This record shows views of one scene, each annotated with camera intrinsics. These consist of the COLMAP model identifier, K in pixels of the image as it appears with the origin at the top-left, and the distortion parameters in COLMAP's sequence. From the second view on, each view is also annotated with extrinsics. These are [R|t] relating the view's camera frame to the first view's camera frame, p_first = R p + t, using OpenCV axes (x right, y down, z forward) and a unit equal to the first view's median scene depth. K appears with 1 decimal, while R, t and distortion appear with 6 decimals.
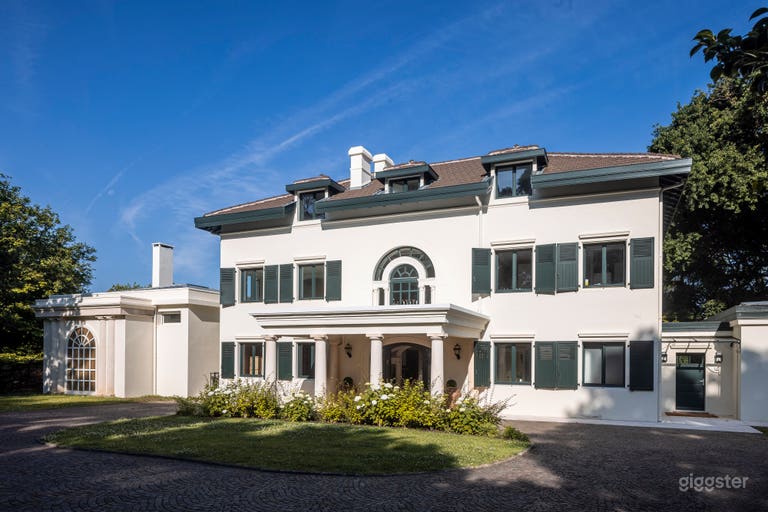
lens RADIAL K [[2403.6, 0, 384.0], [0, 2403.6, 256.0], [0, 0, 1]] dist [0.252765, 1.342388]
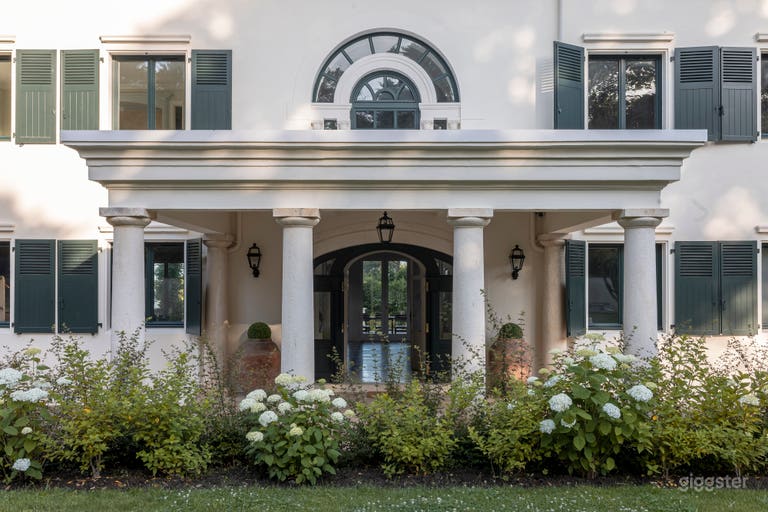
lens RADIAL K [[2403.6, 0, 384.0], [0, 2403.6, 256.0], [0, 0, 1]] dist [0.252765, 1.342388]
pose [[0.503958, -0.001948, 0.863726, -0.380002], [-0.034728, 0.999143, 0.022516, 0.028010], [-0.863030, -0.041343, 0.503458, 0.764018]]
